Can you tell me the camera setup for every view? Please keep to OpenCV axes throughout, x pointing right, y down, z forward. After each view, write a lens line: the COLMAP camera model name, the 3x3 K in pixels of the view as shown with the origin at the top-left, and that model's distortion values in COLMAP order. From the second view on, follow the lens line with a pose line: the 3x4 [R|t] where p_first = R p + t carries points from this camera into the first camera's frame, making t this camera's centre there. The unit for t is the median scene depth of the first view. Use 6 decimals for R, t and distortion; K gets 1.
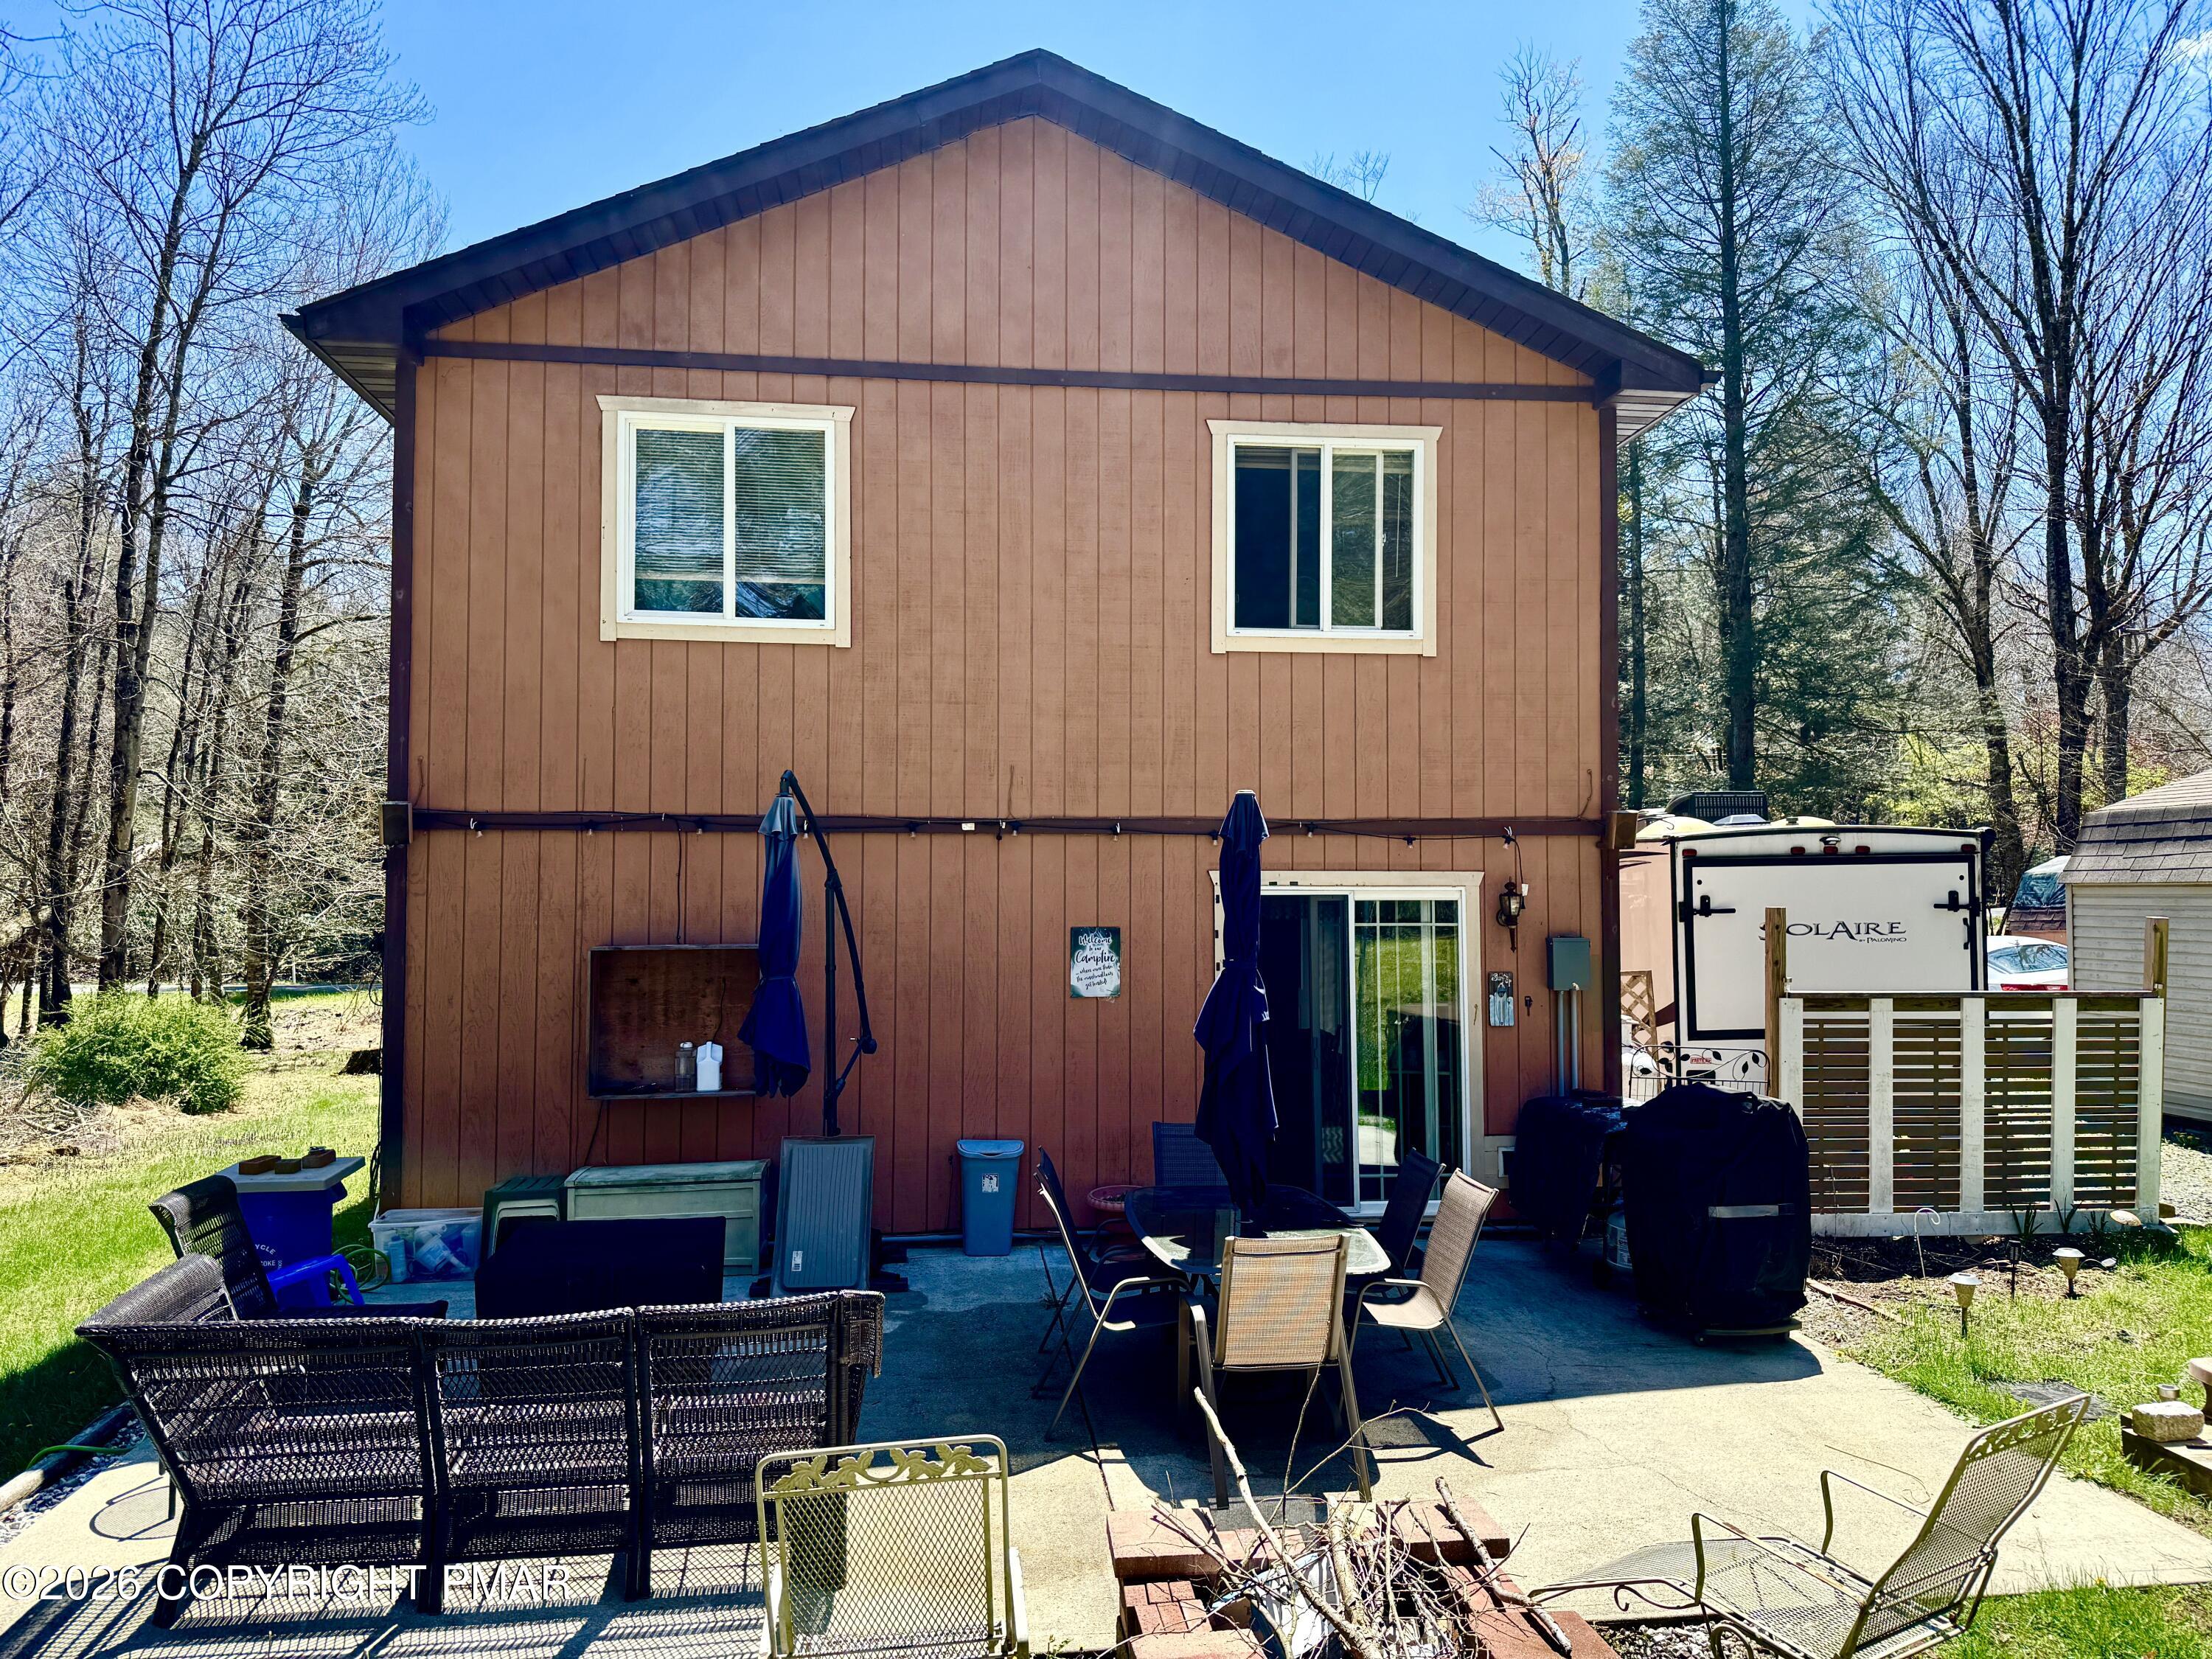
lens RADIAL K [[1538.6, 0, 1106.0], [0, 1538.6, 829.5], [0, 0, 1]] dist [0.123596, -0.169050]
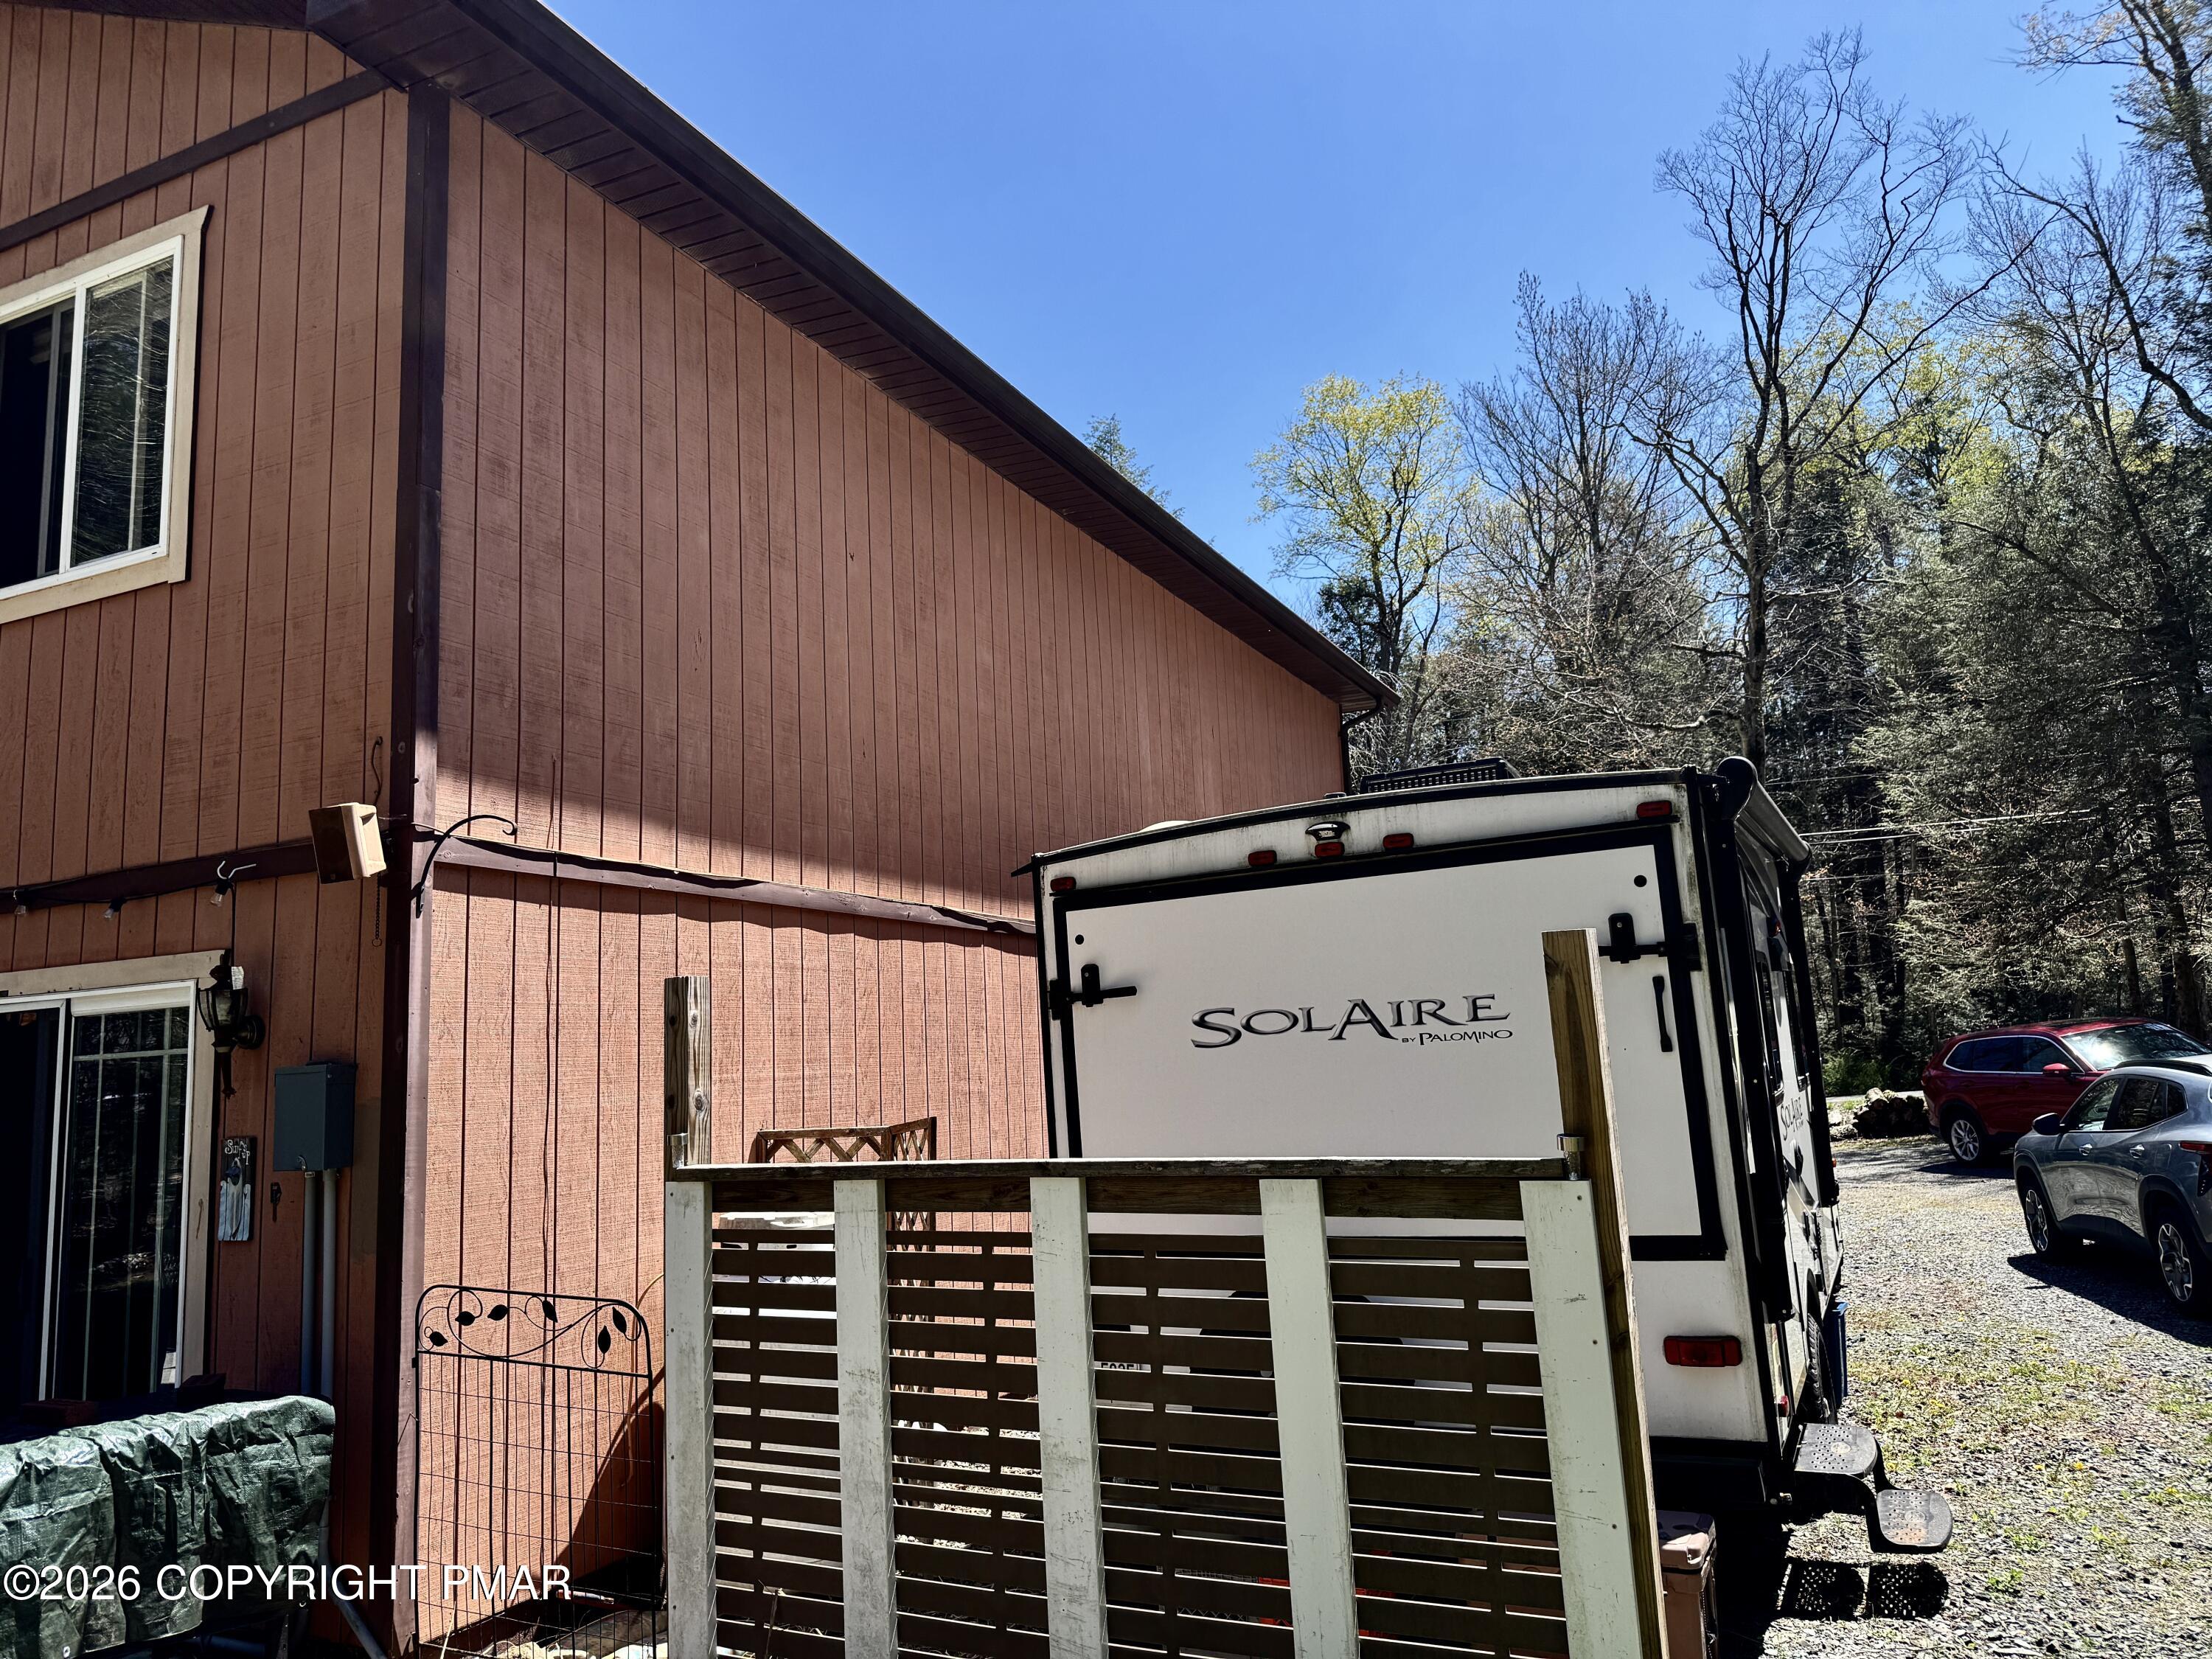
lens RADIAL K [[1528.6, 0, 1106.0], [0, 1528.6, 829.5], [0, 0, 1]] dist [-0.005776, -0.001618]
pose [[0.850533, -0.117762, -0.512568, 0.788939], [0.066509, 0.990868, -0.117289, 0.069495], [0.521699, 0.065668, 0.850598, 0.707777]]
